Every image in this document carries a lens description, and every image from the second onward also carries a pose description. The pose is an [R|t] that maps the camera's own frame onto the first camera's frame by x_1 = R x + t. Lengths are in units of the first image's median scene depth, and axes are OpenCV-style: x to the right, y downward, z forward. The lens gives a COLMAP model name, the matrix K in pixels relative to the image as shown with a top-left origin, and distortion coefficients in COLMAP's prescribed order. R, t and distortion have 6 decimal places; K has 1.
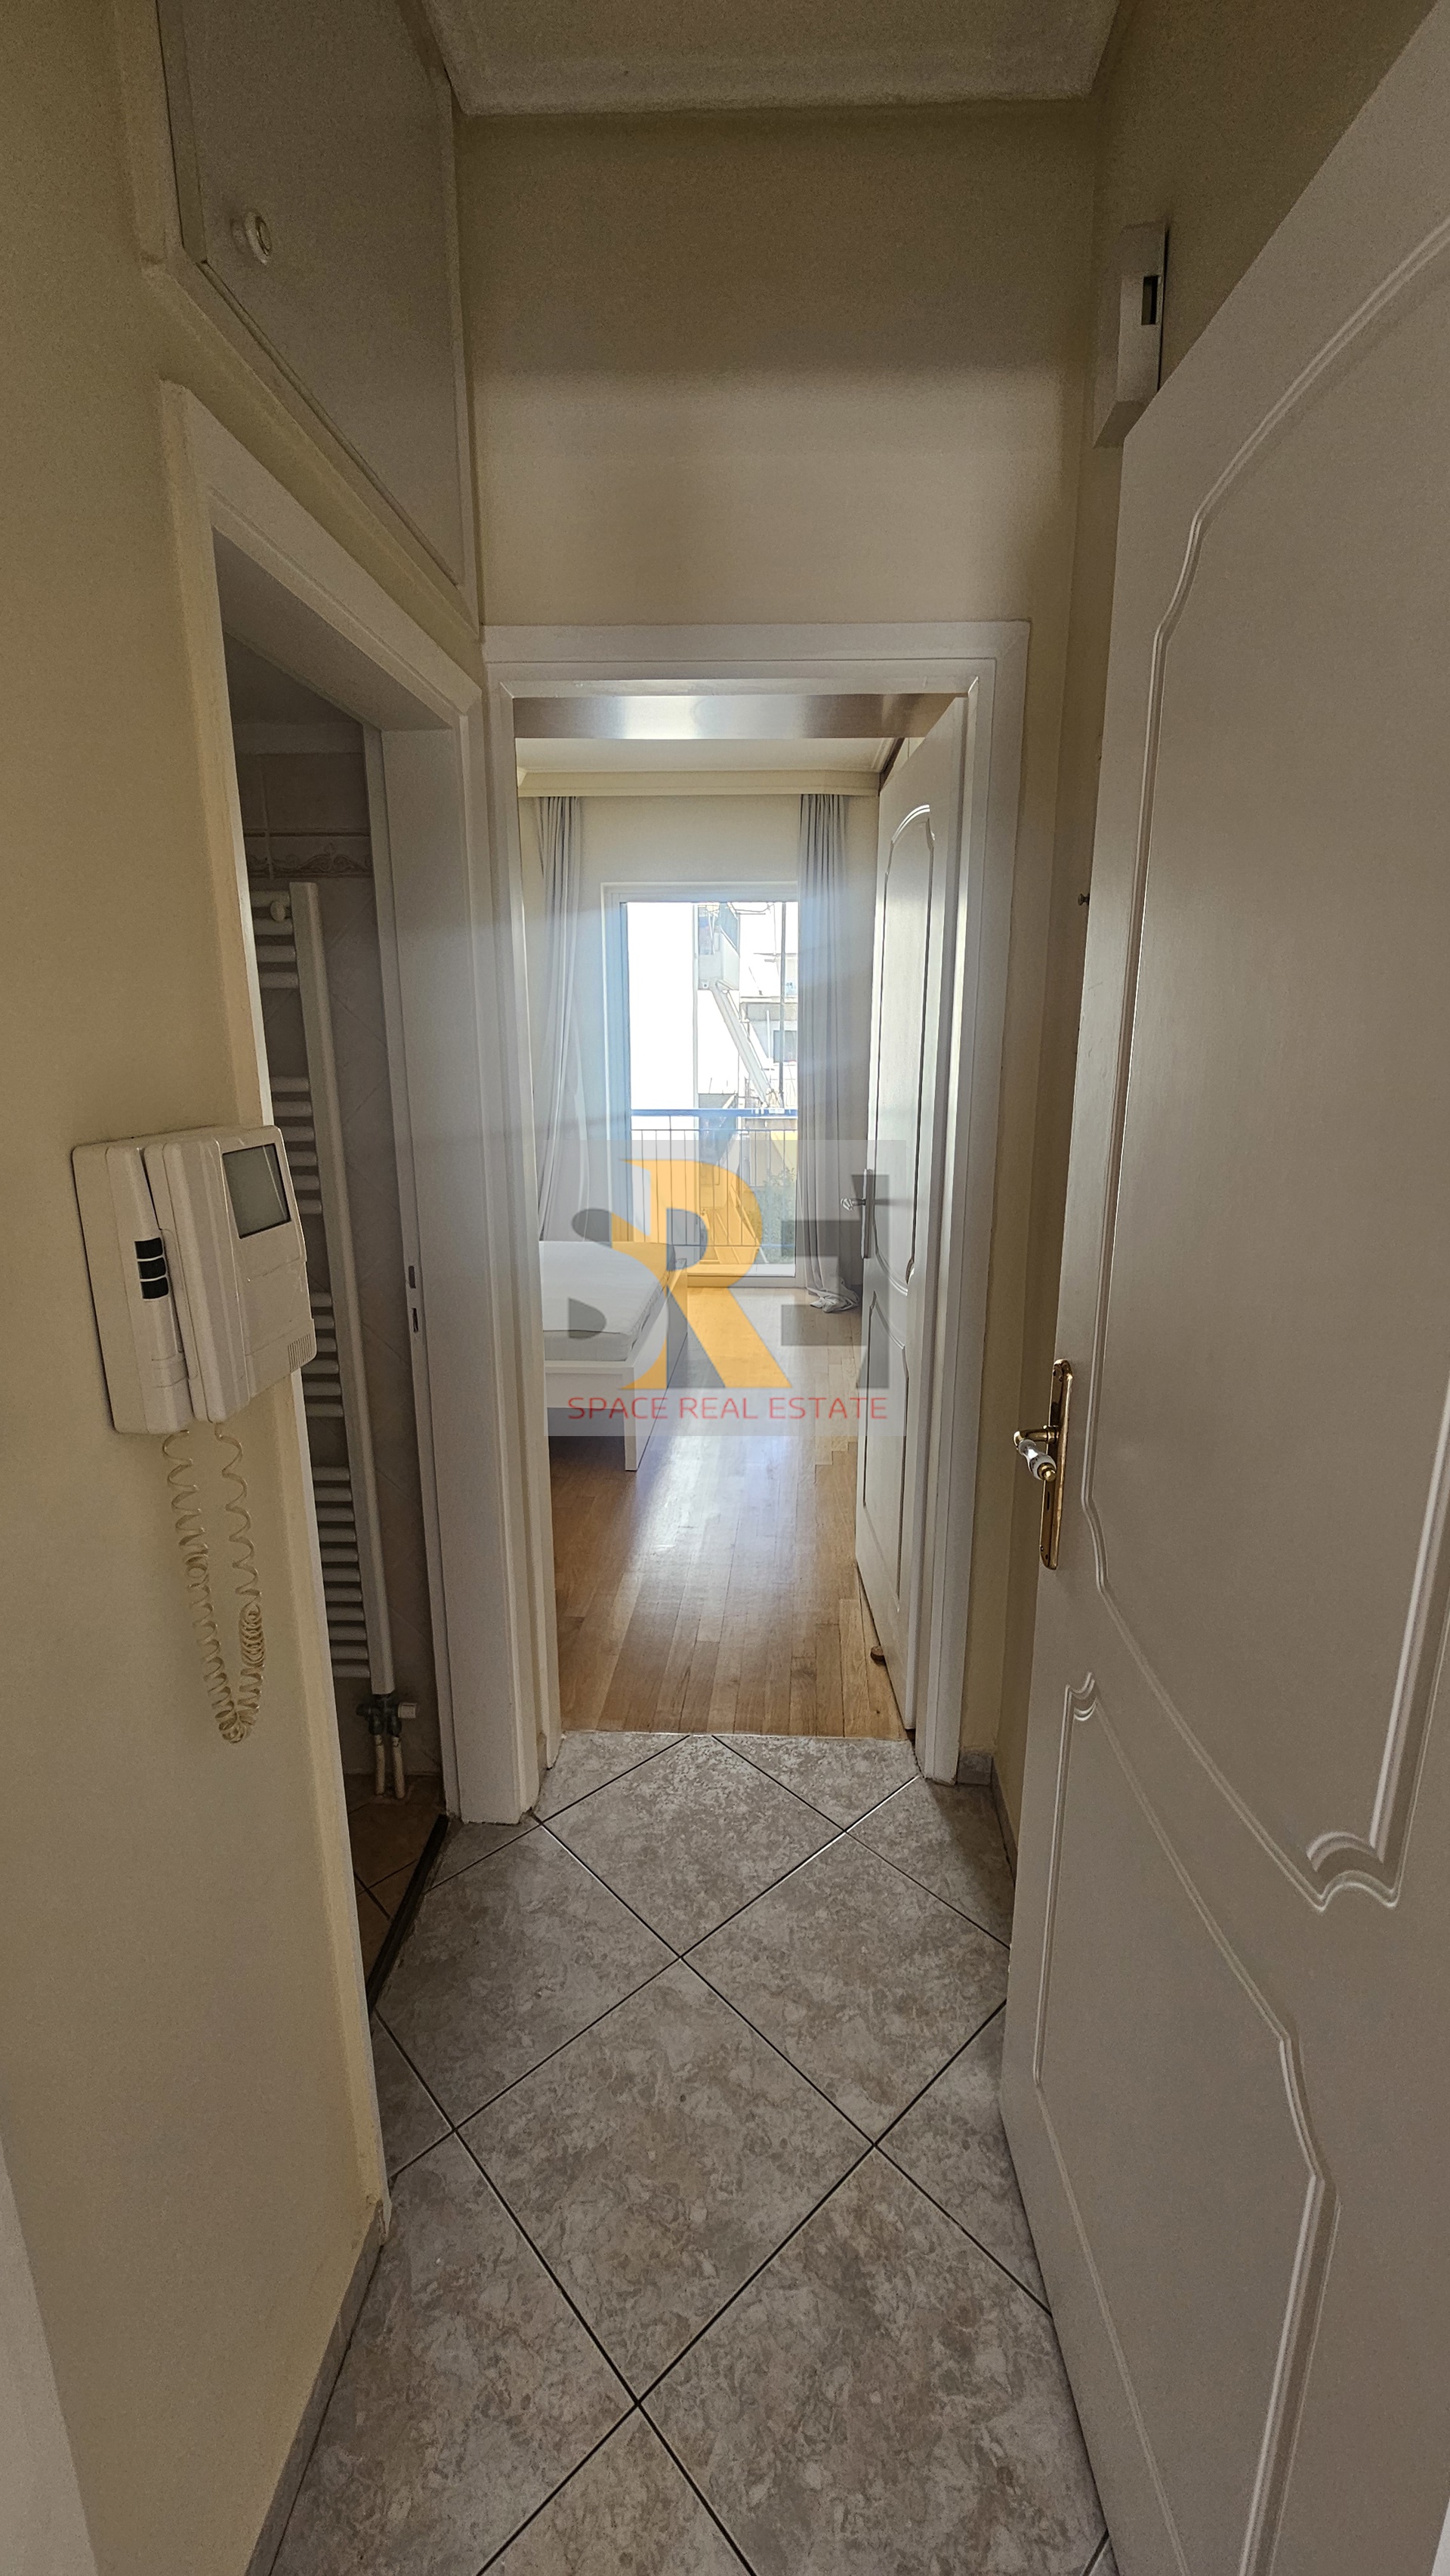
lens RADIAL K [[1057.8, 0, 733.0], [0, 1057.8, 1281.6], [0, 0, 1]] dist [-0.001071, -0.001081]
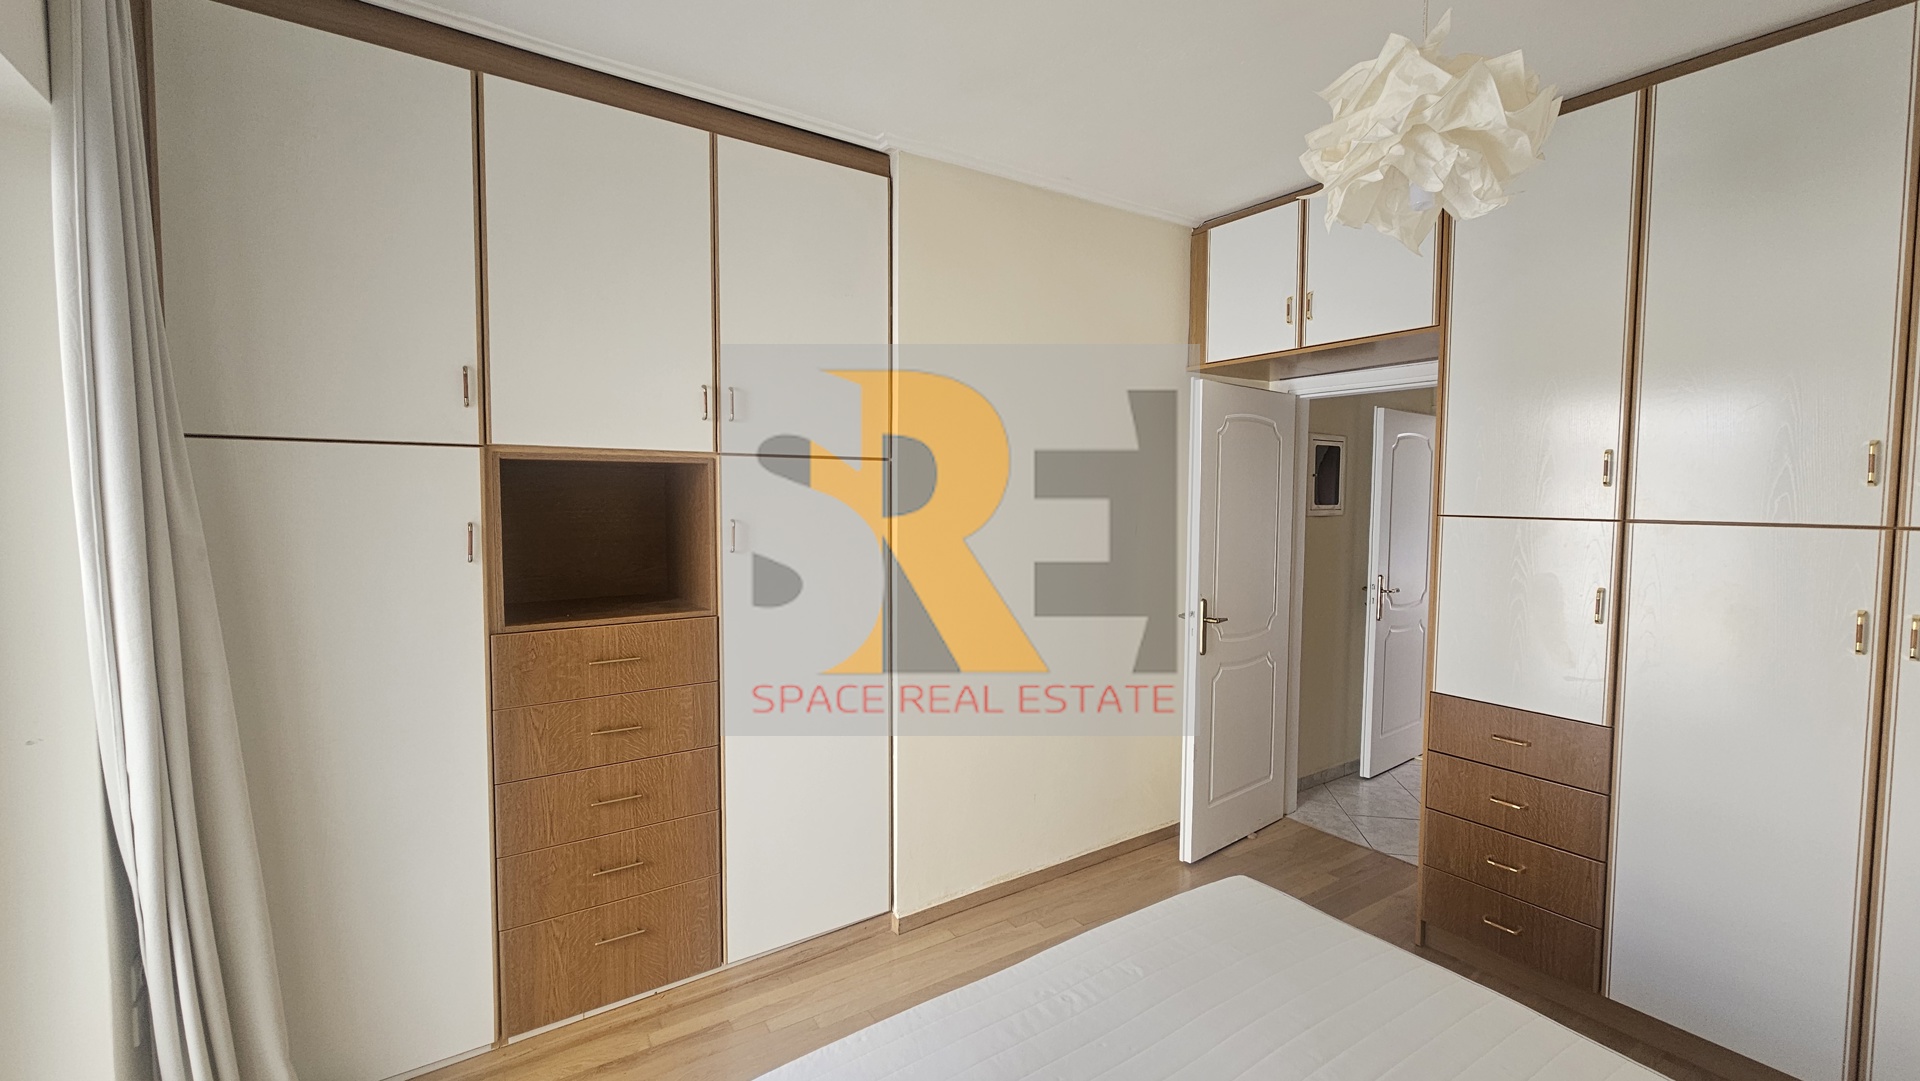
lens RADIAL K [[788.6, 0, 962.4], [0, 788.6, 537.5], [0, 0, 1]] dist [-0.001071, -0.001081]
pose [[-0.621785, -0.047088, 0.781771, -0.679605], [0.186550, 0.960556, 0.206230, -0.599481], [-0.760646, 0.274070, -0.588476, 2.328695]]
